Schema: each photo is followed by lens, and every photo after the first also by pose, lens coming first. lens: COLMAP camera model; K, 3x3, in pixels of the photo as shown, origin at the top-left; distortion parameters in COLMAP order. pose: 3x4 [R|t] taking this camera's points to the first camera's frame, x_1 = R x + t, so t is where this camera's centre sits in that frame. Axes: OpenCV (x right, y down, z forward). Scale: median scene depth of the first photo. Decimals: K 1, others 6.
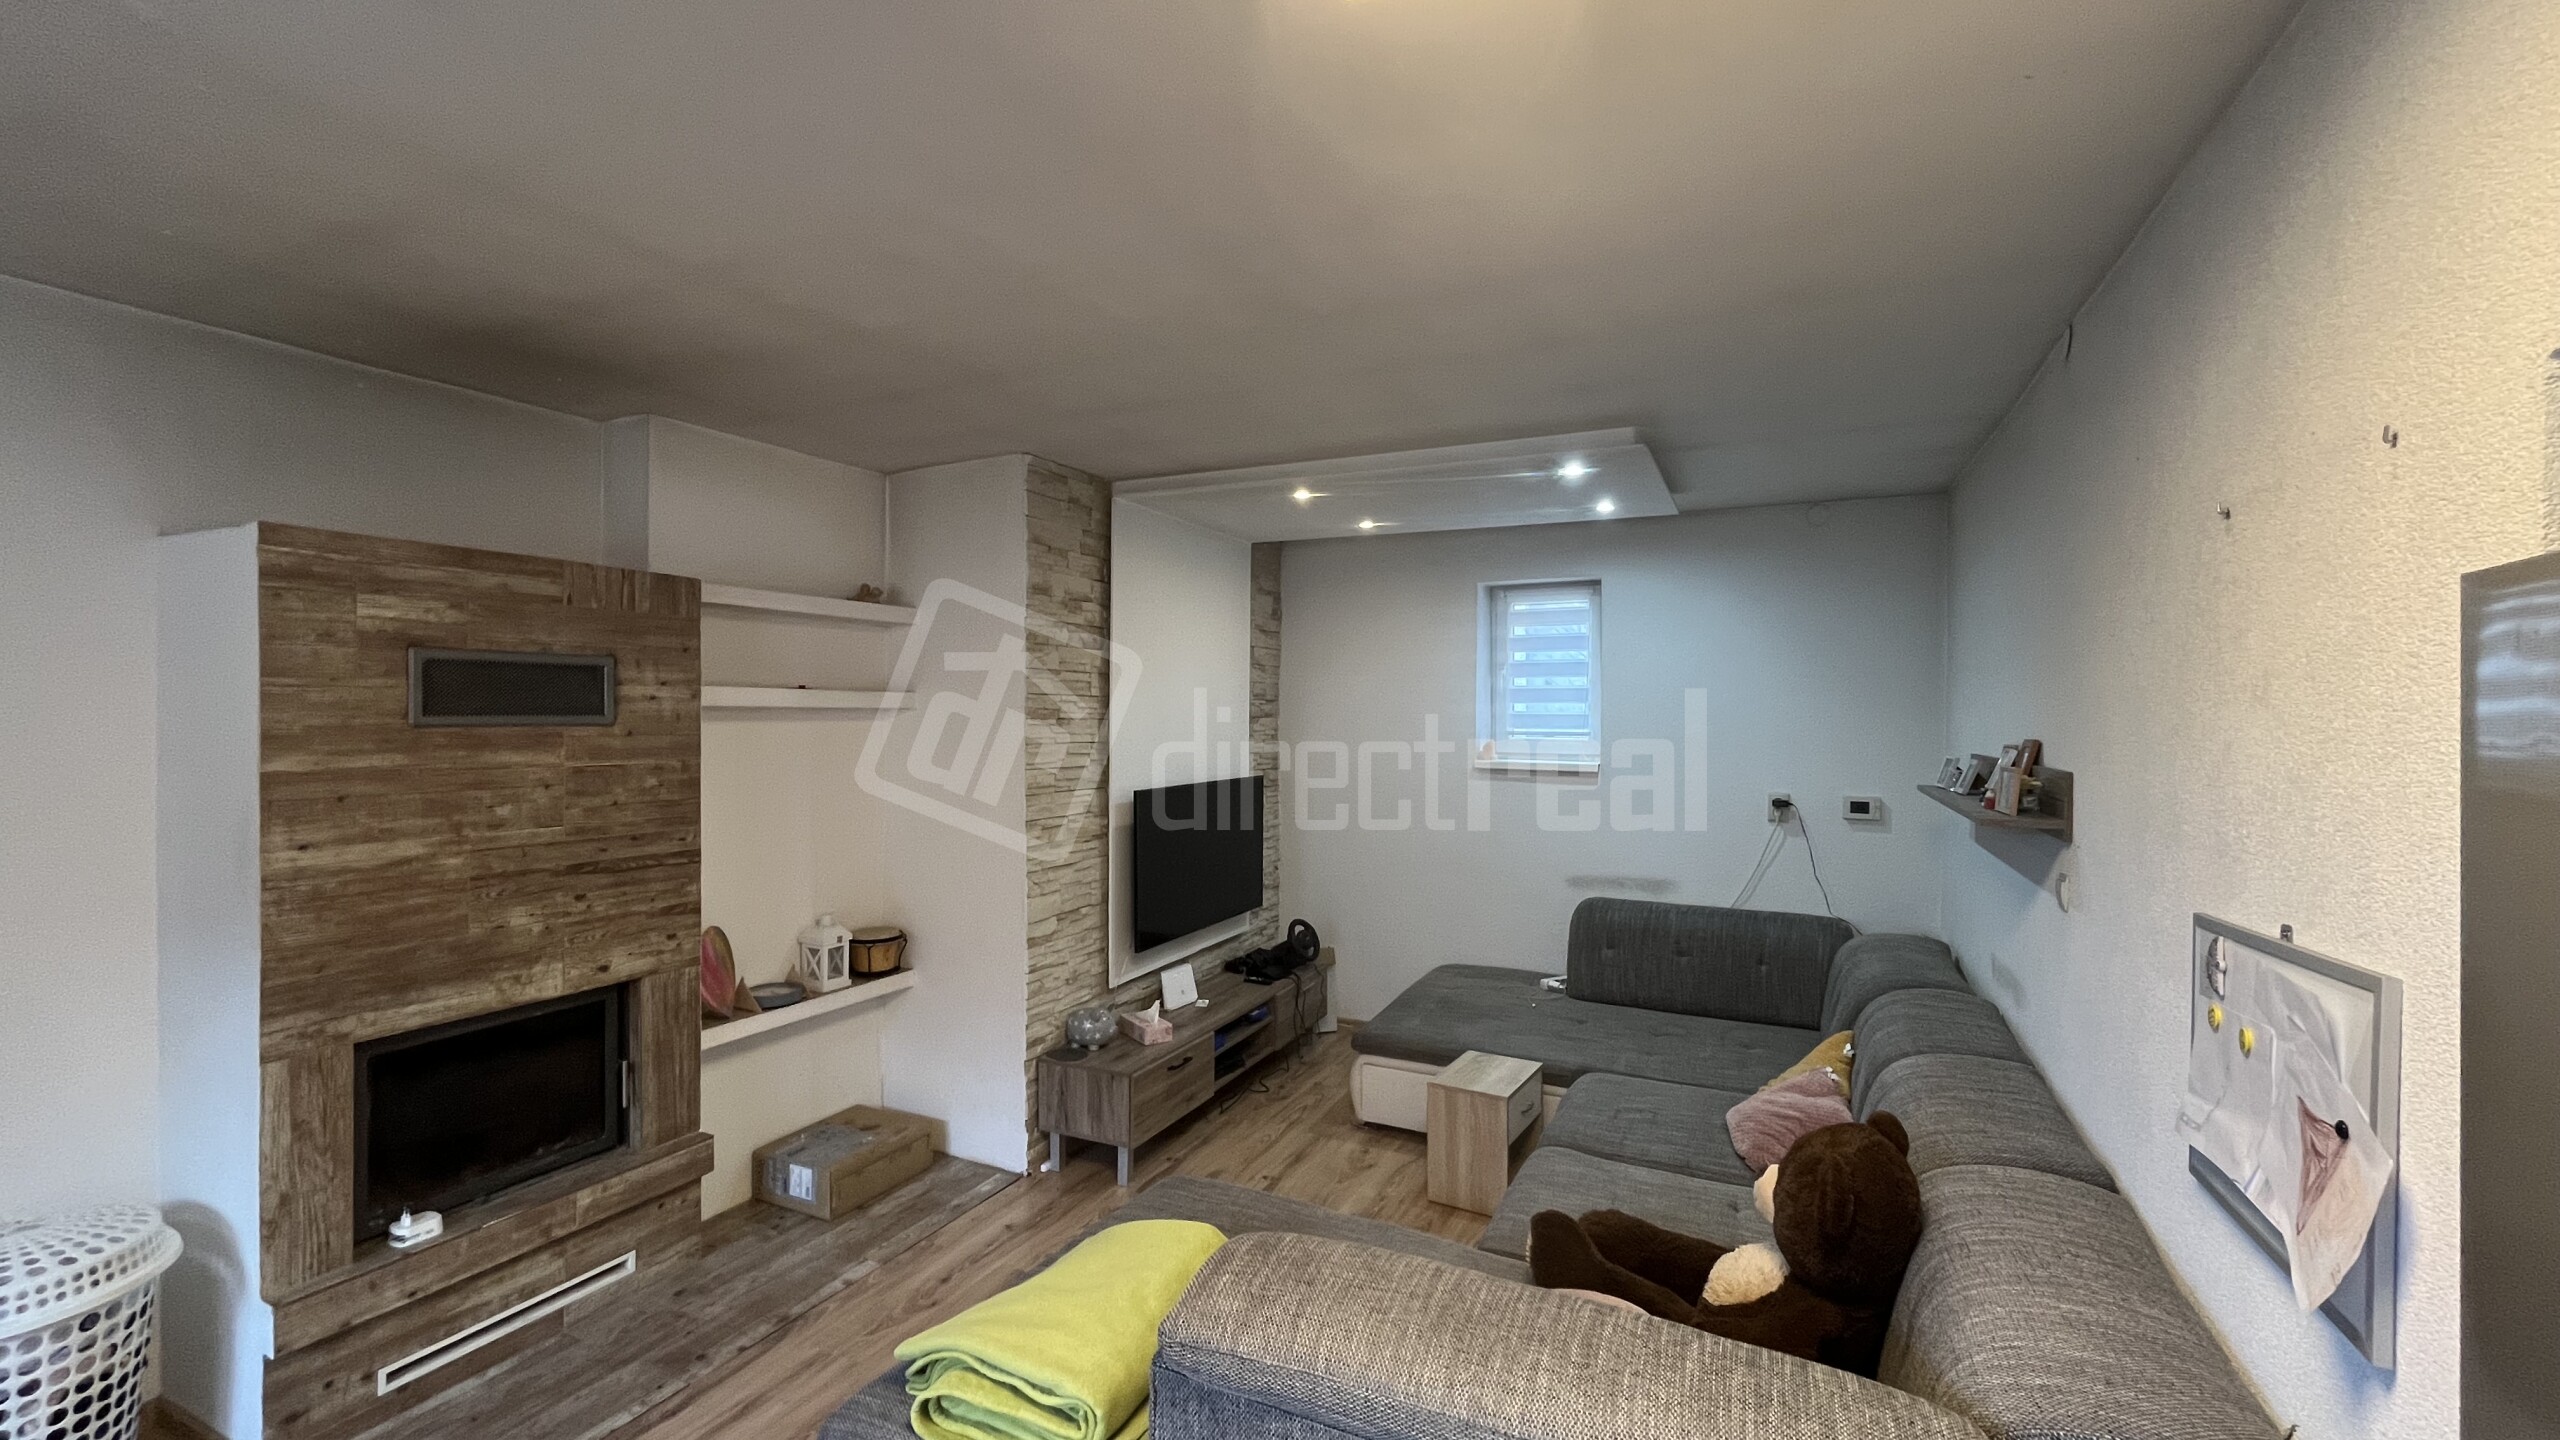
lens RADIAL K [[1038.6, 0, 1281.0], [0, 1038.6, 727.2], [0, 0, 1]] dist [-0.002043, -0.000848]
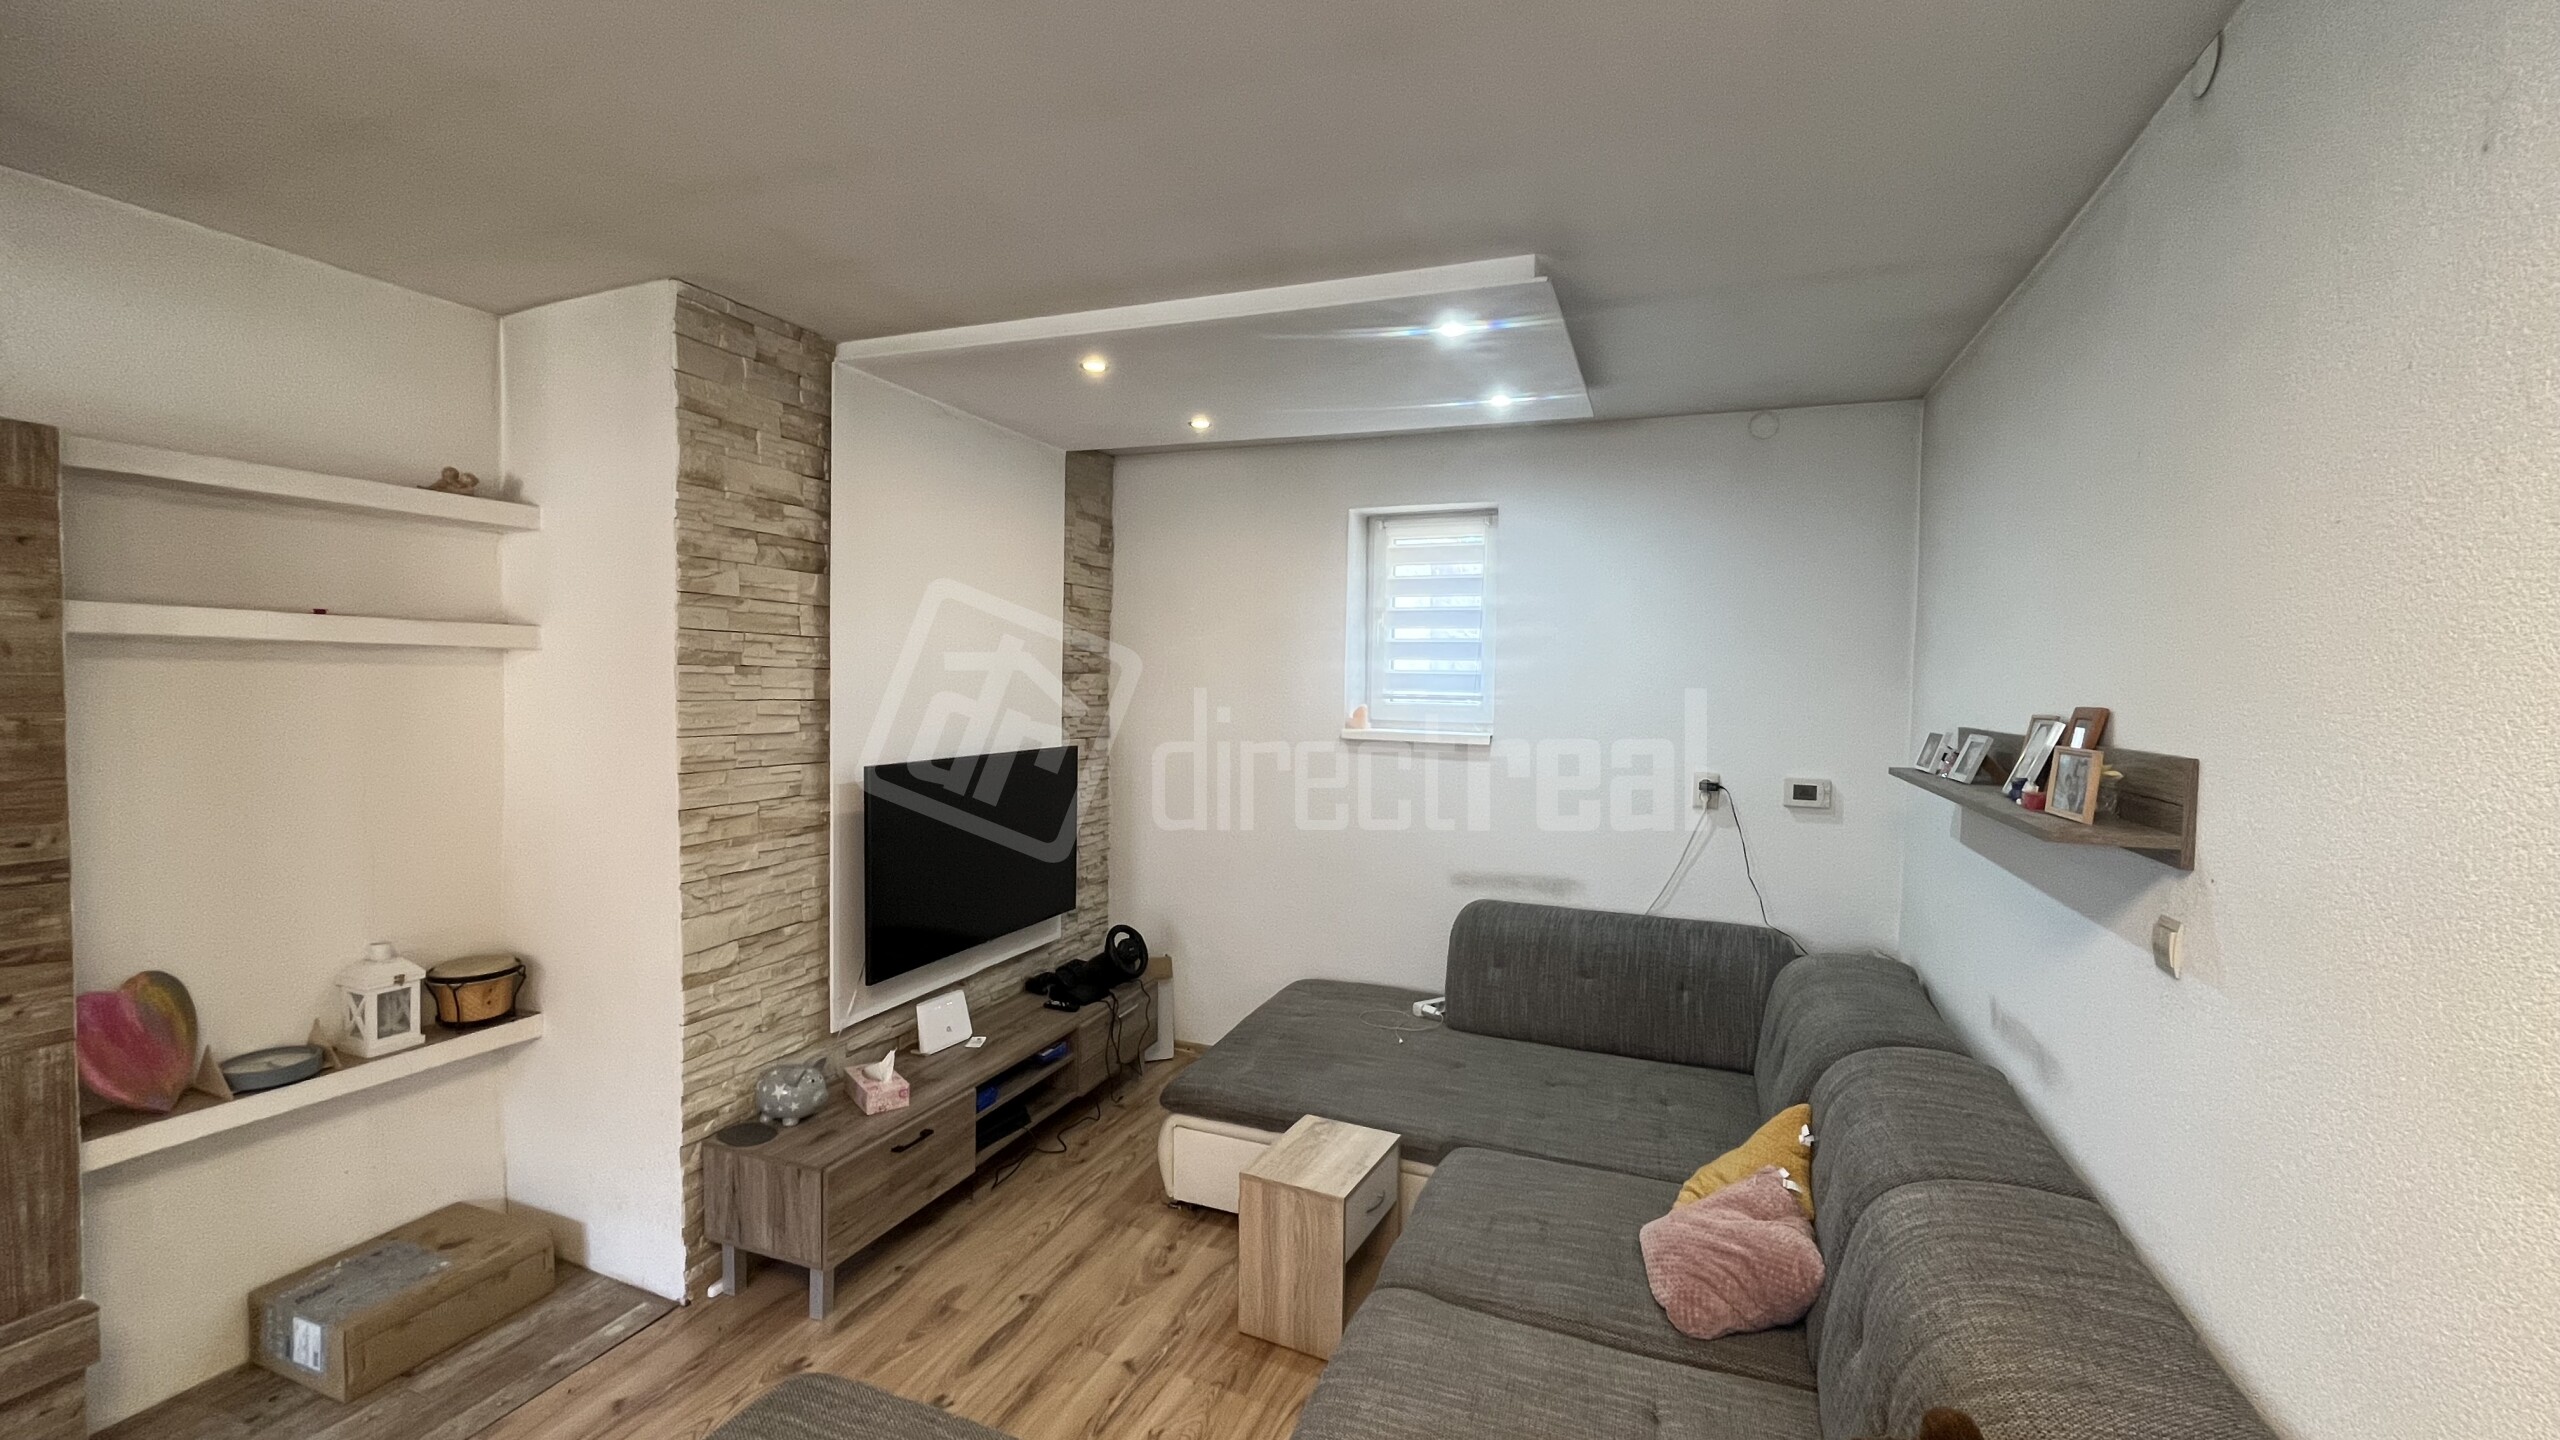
lens RADIAL K [[1038.6, 0, 1281.0], [0, 1038.6, 727.2], [0, 0, 1]] dist [-0.002043, -0.000848]
pose [[0.996965, 0.009675, 0.077243, 0.101370], [-0.012191, 0.999408, 0.032178, 0.006528], [-0.076886, -0.033022, 0.996493, 0.260486]]
